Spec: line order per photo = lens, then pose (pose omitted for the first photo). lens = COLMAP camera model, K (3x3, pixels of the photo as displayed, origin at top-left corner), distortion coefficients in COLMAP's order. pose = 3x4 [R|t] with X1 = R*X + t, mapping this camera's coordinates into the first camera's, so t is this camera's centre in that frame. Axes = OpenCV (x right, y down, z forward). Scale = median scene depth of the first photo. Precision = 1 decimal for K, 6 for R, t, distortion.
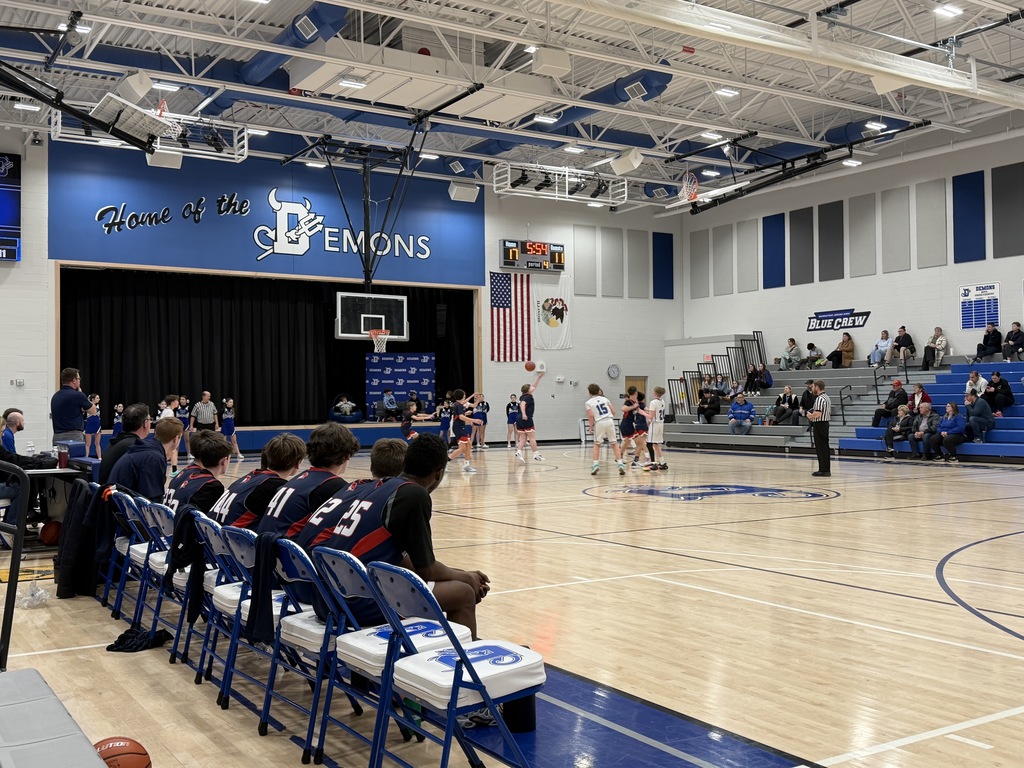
lens RADIAL K [[1043.8, 0, 512.9], [0, 1043.8, 378.4], [0, 0, 1]] dist [0.151967, -0.352112]
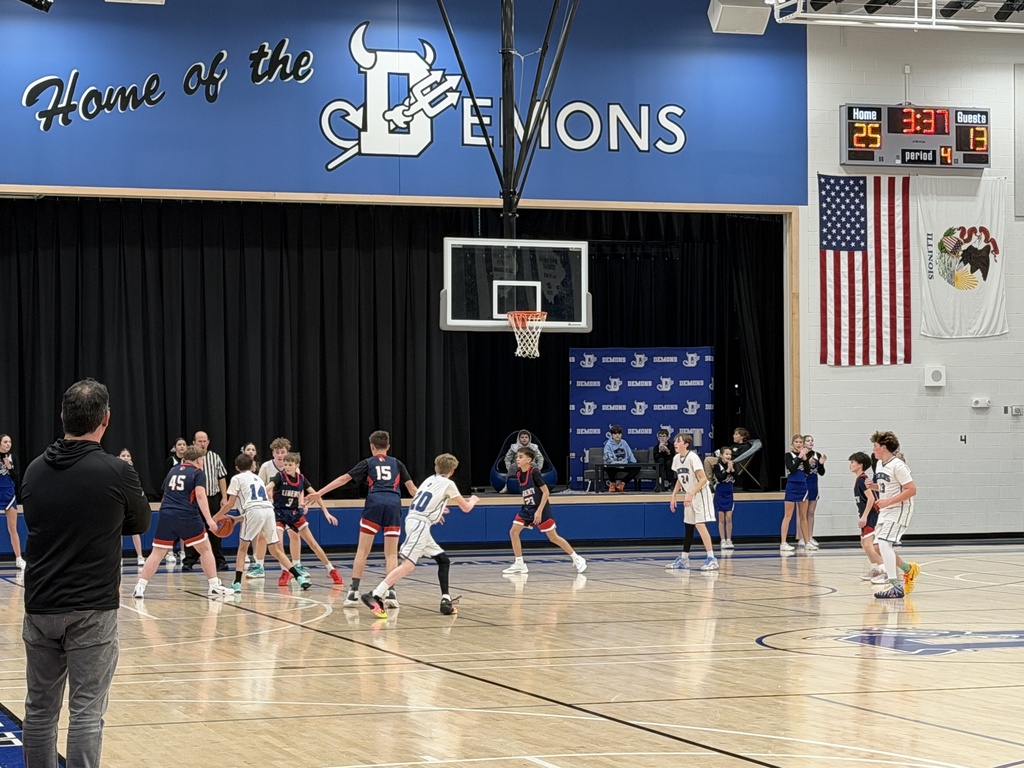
lens RADIAL K [[2426.7, 0, 512.0], [0, 2426.7, 384.0], [0, 0, 1]] dist [0.084360, 0.343831]
pose [[0.972859, -0.002851, -0.231382, 0.136677], [0.002970, 0.999996, 0.000165, -0.011923], [0.231380, -0.000848, 0.972863, -0.134331]]
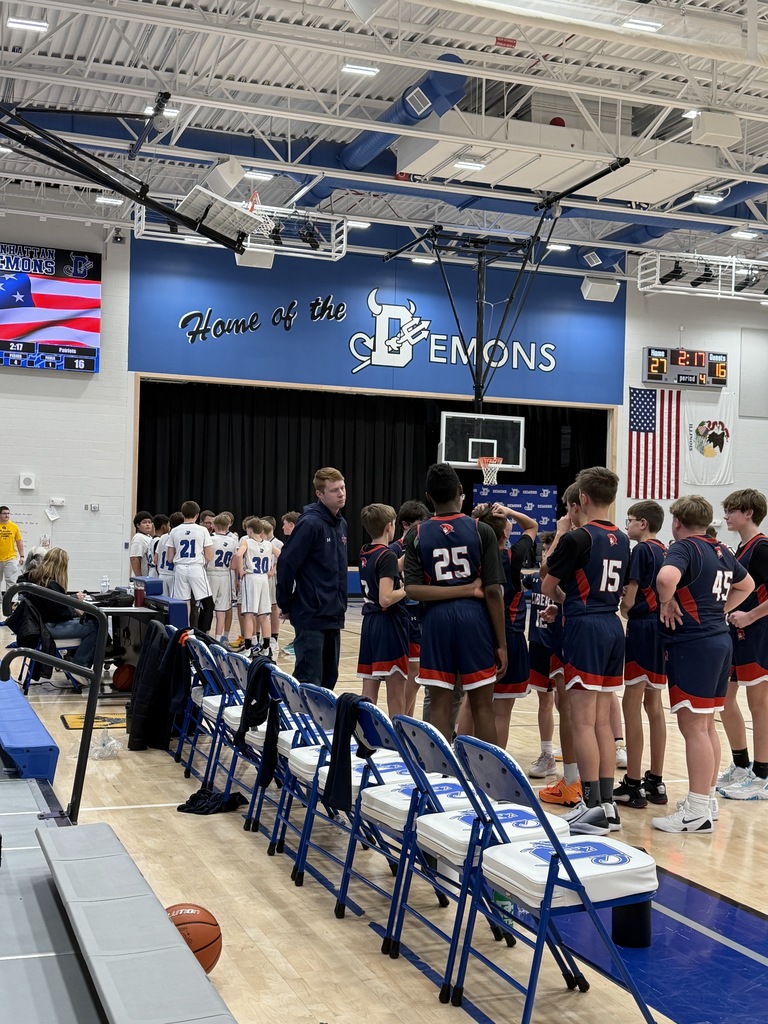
lens RADIAL K [[1270.5, 0, 371.7], [0, 1270.5, 511.9], [0, 0, 1]] dist [0.121599, -0.024541]
pose [[0.975420, 0.030893, -0.218178, 0.003123], [-0.031216, 0.999511, 0.001967, -0.002044], [0.218132, 0.004892, 0.975907, -0.010460]]
